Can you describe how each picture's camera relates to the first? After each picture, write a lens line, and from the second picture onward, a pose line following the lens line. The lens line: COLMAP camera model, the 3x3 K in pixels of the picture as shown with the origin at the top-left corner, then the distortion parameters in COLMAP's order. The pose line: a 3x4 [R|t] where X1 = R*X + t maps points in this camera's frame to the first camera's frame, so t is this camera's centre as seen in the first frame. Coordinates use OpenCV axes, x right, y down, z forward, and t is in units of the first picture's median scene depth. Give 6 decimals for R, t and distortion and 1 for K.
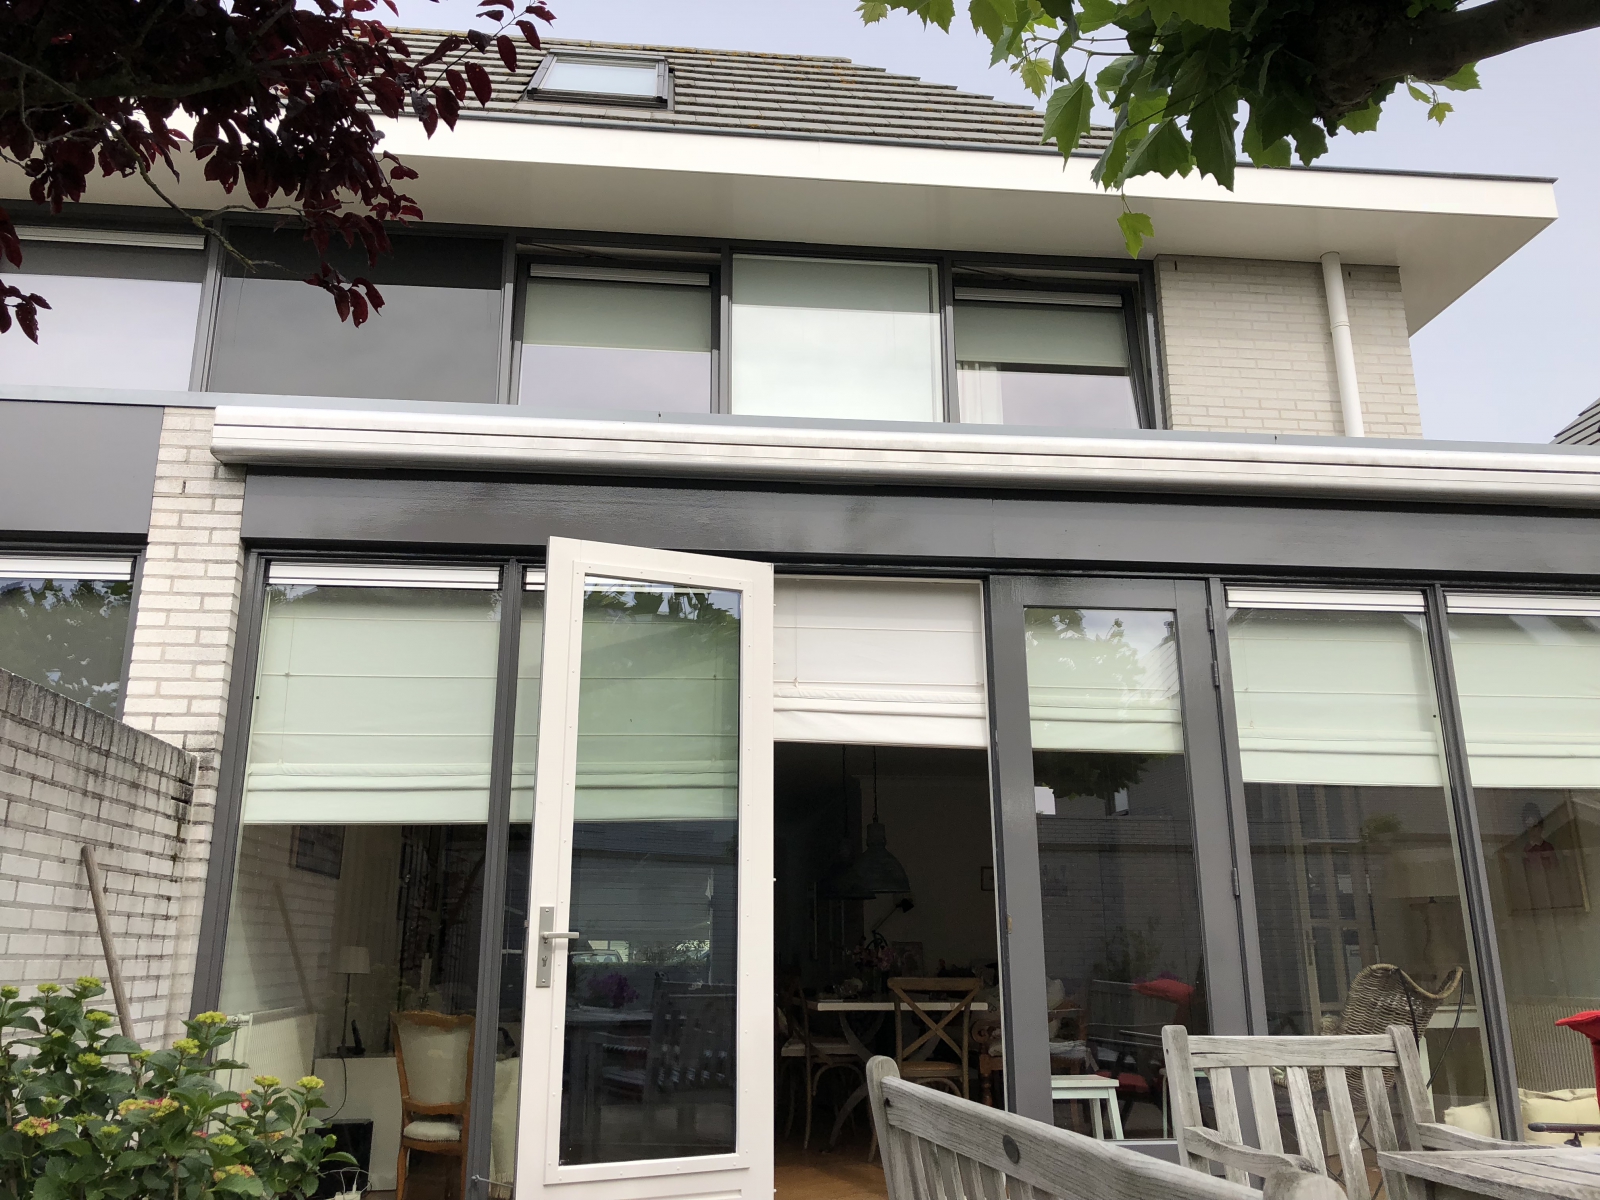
lens RADIAL K [[1305.1, 0, 802.6], [0, 1305.1, 553.5], [0, 0, 1]] dist [0.004772, -0.005041]
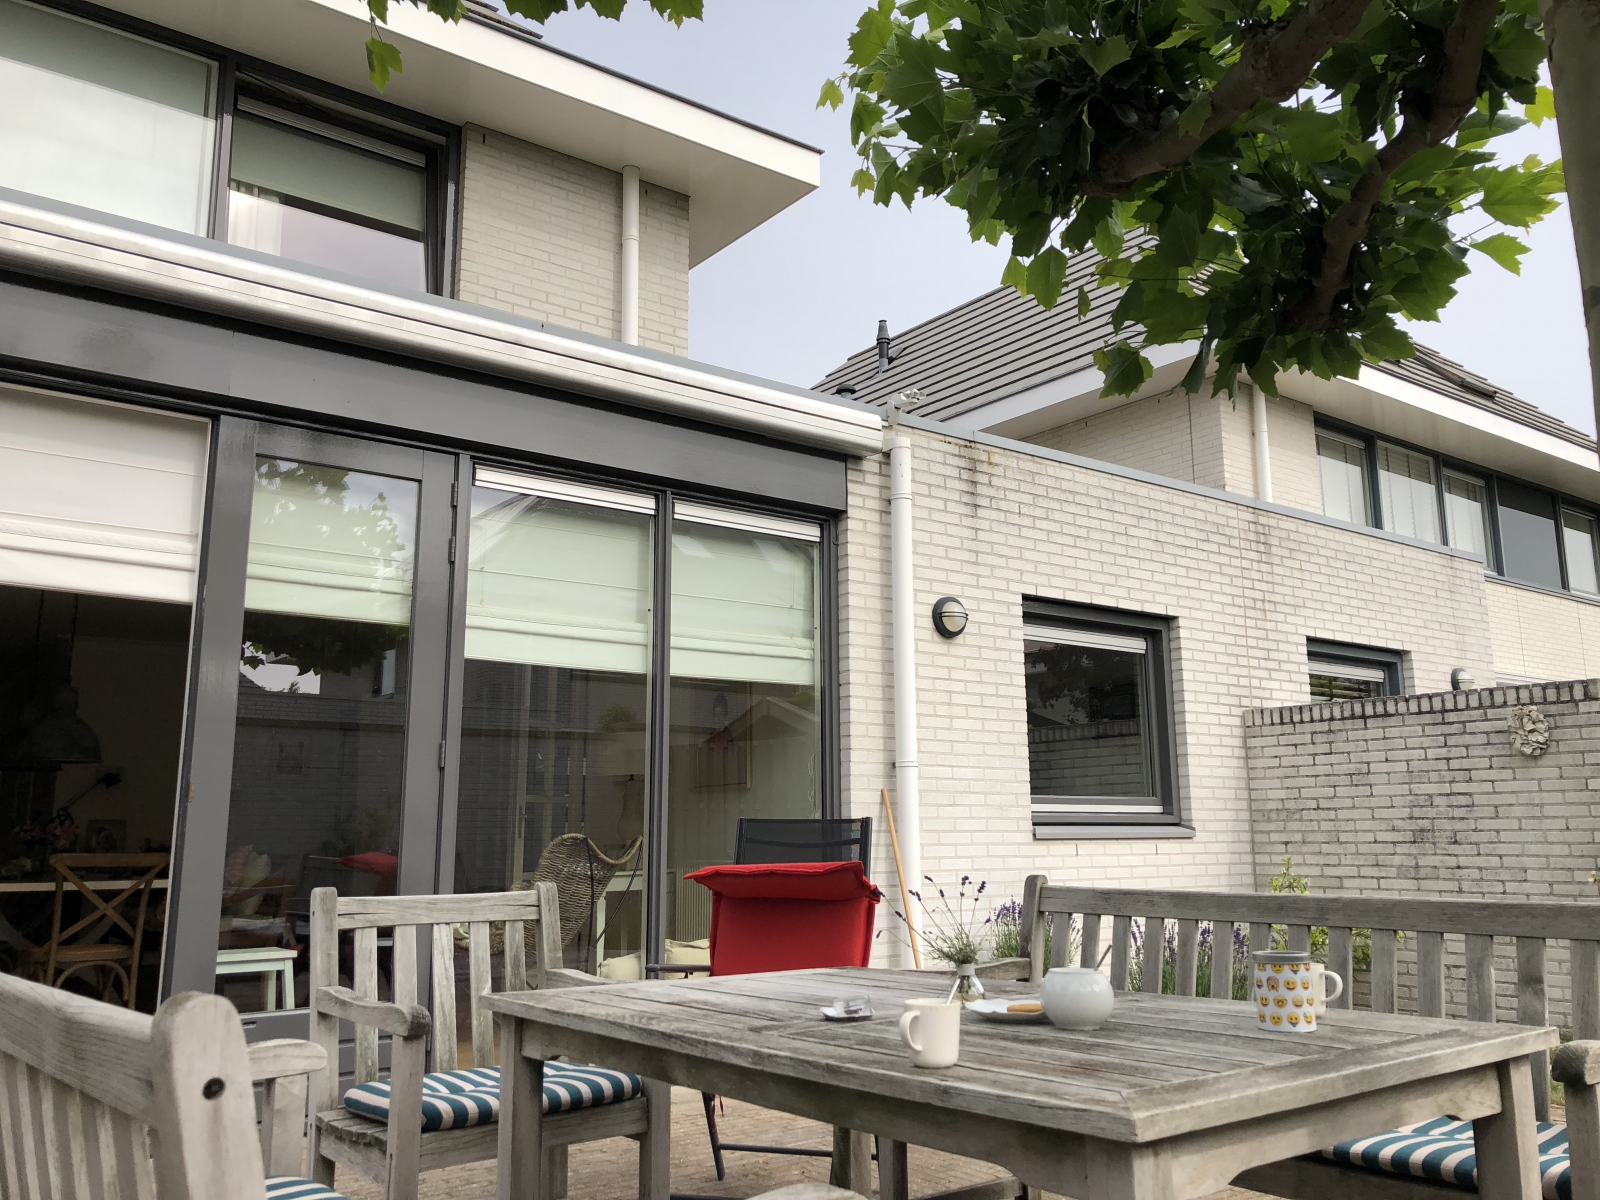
lens RADIAL K [[1298.1, 0, 801.4], [0, 1298.1, 561.1], [0, 0, 1]] dist [0.062487, -0.081022]
pose [[0.855152, 0.103429, 0.507953, 0.035829], [-0.149378, 0.987495, 0.050407, 0.009888], [-0.496387, -0.118983, 0.859908, 0.006926]]
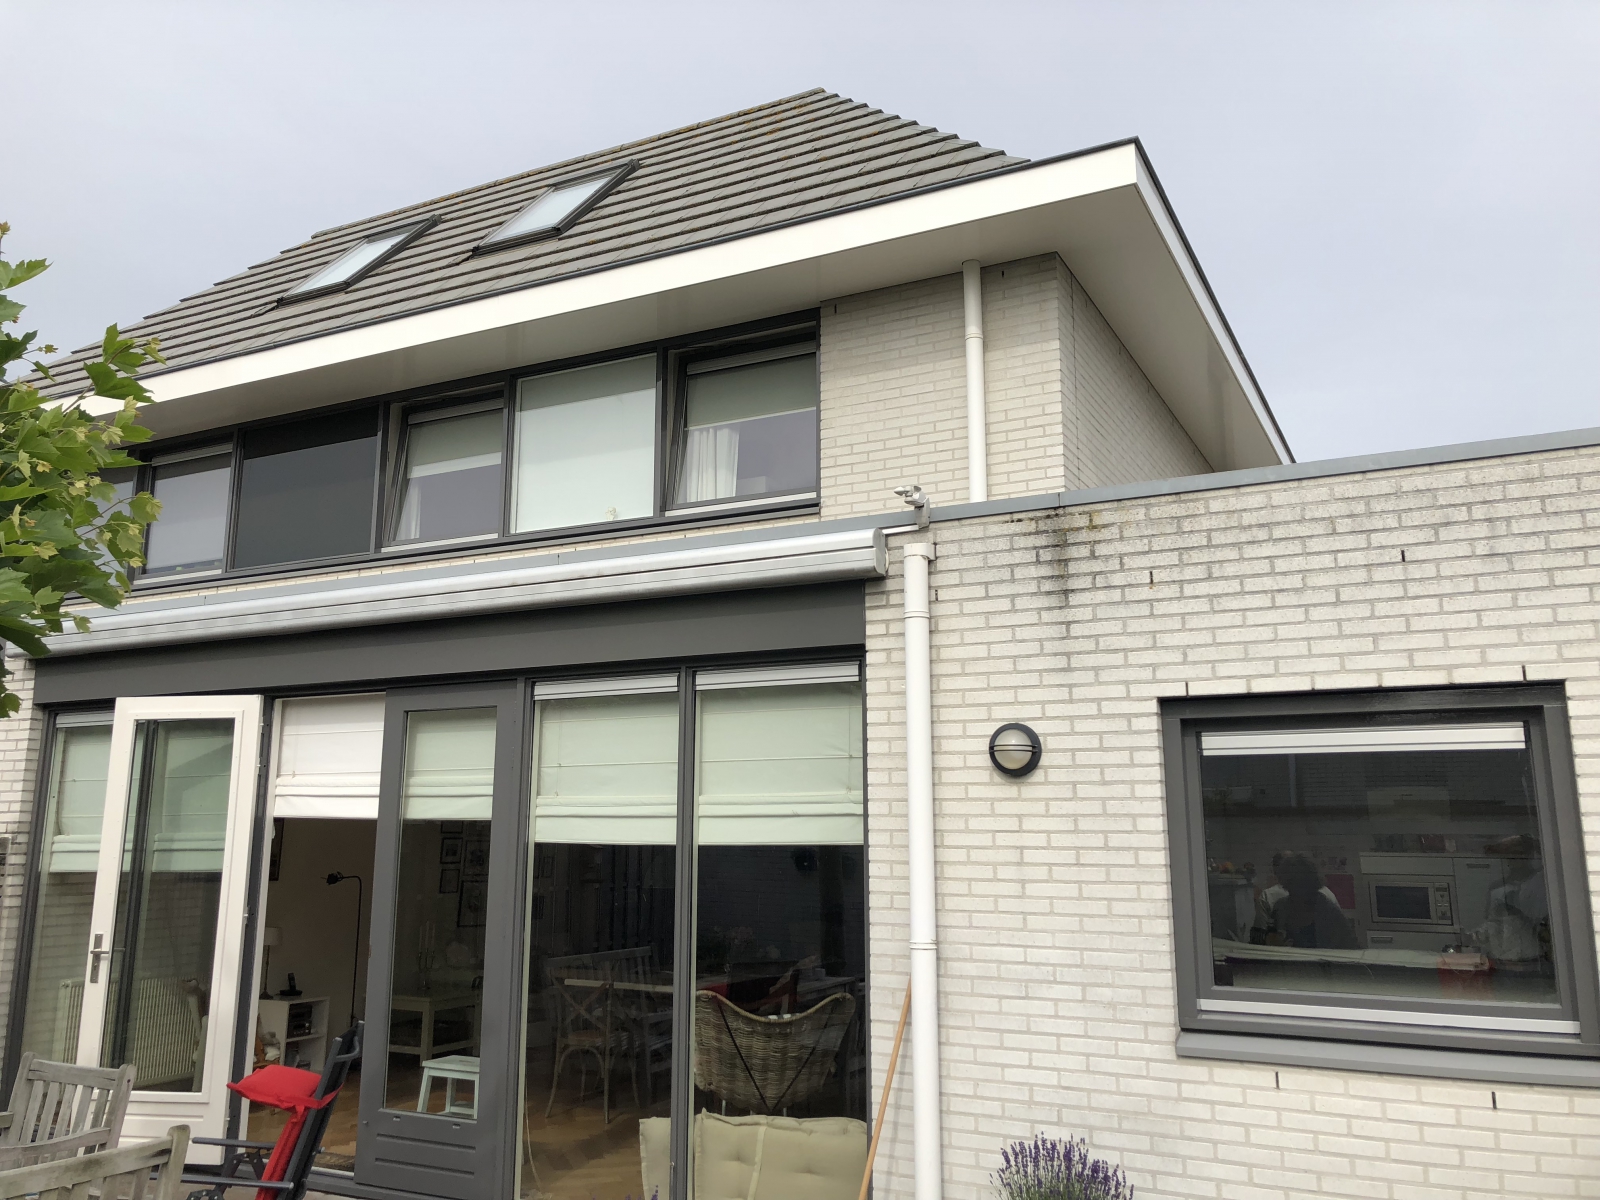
lens RADIAL K [[1298.1, 0, 801.4], [0, 1298.1, 561.1], [0, 0, 1]] dist [0.062487, -0.081022]
pose [[0.833030, -0.108443, -0.542495, 1.176619], [0.155532, 0.986957, 0.041538, -0.097184], [0.530915, -0.118978, 0.839032, 0.112146]]
